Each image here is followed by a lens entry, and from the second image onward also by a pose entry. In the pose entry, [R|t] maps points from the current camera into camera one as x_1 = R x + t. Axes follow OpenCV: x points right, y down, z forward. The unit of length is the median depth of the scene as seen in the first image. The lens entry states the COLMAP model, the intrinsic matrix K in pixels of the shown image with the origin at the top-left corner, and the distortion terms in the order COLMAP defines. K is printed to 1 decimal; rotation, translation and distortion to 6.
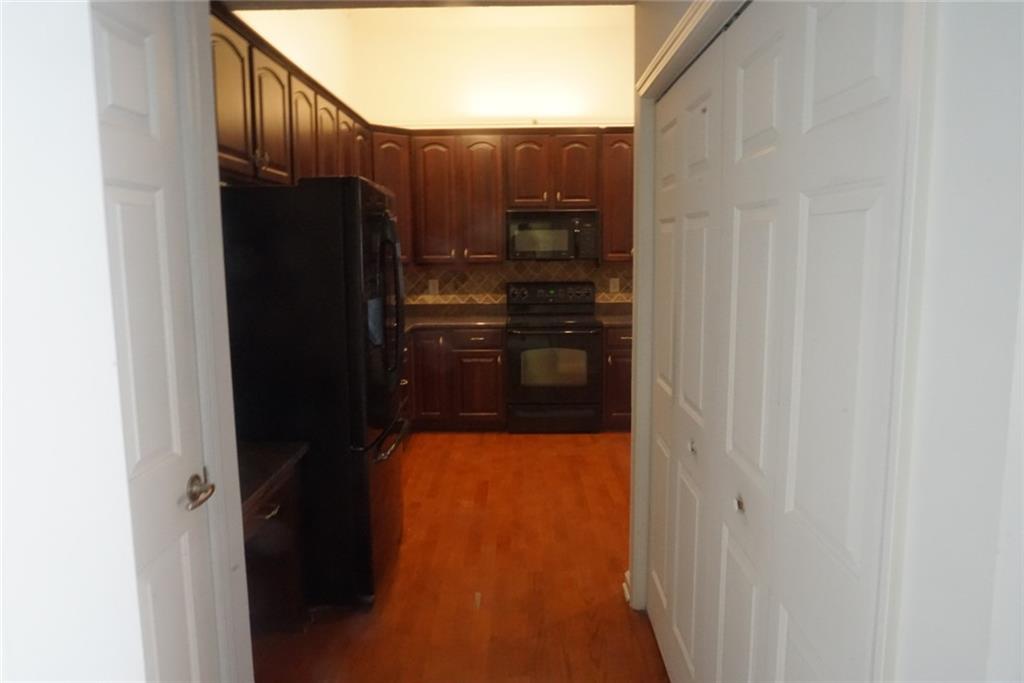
lens RADIAL K [[707.6, 0, 512.0], [0, 707.6, 341.5], [0, 0, 1]] dist [0.439044, 0.000214]
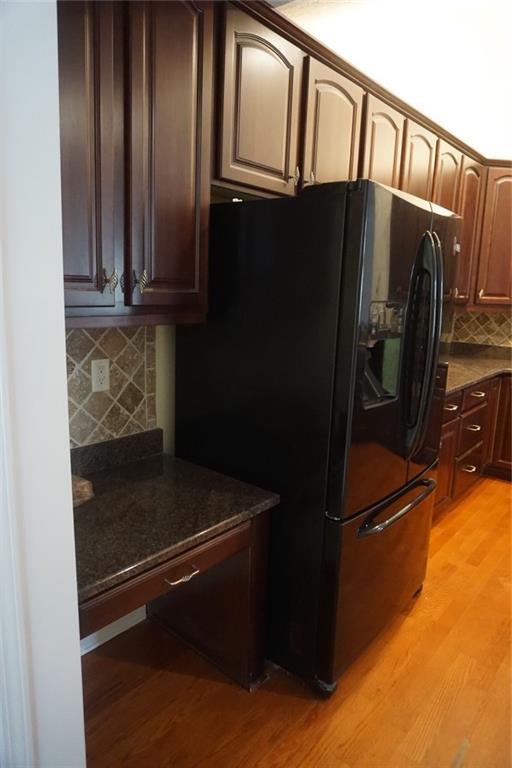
lens RADIAL K [[514.8, 0, 256.0], [0, 514.8, 384.0], [0, 0, 1]] dist [-0.006375, -0.002683]
pose [[0.776444, 0.162260, -0.608939, 0.033945], [-0.133327, 0.986707, 0.092920, -0.030031], [0.615921, 0.009041, 0.787756, 0.336589]]
